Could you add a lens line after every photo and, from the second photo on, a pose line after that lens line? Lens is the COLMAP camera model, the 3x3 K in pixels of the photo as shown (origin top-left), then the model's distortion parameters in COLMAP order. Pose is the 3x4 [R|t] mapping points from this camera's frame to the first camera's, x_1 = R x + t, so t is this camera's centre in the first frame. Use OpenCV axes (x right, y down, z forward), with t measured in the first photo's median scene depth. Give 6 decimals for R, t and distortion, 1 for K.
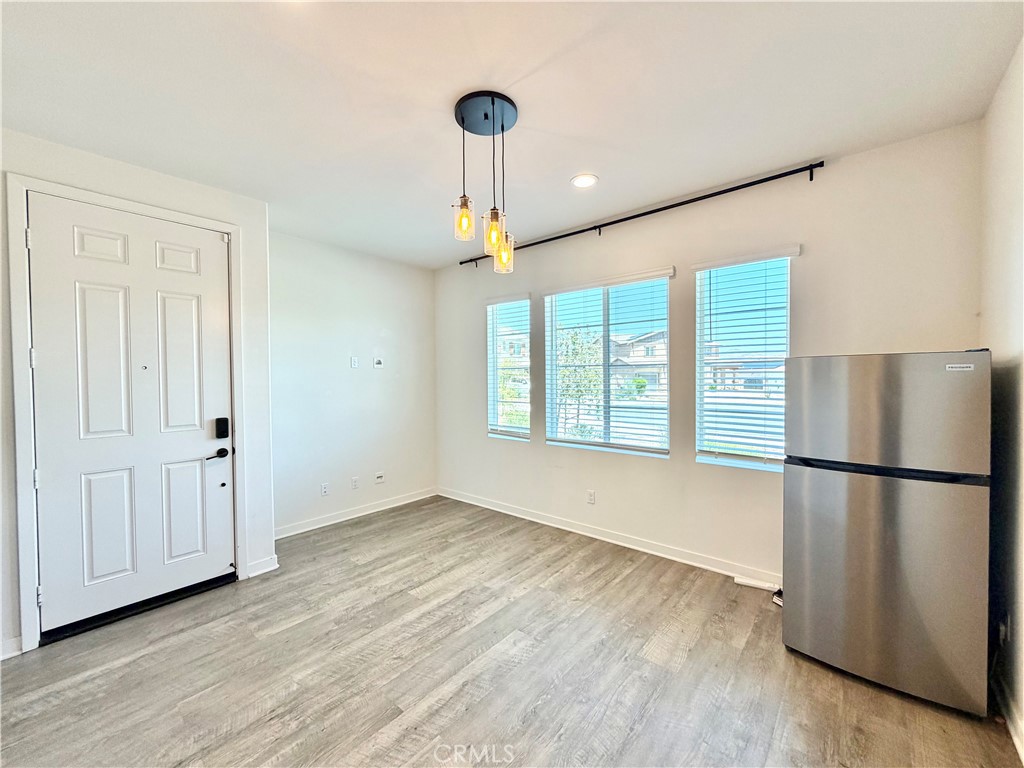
lens RADIAL K [[409.9, 0, 506.5], [0, 409.9, 384.1], [0, 0, 1]] dist [-0.001988, 0.000799]
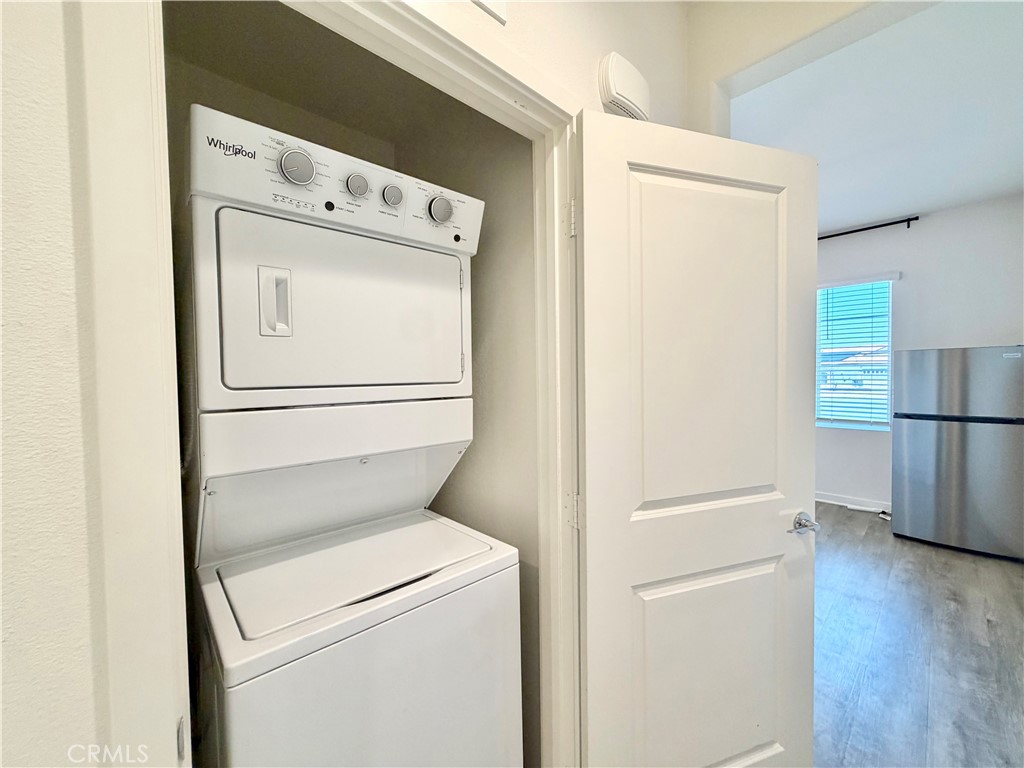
lens RADIAL K [[409.9, 0, 513.4], [0, 409.9, 383.8], [0, 0, 1]] dist [-0.001988, 0.000799]
pose [[0.996114, -0.000861, -0.088064, -0.537528], [0.001224, 0.999991, 0.004066, 0.047990], [0.088059, -0.004158, 0.996107, -0.587607]]
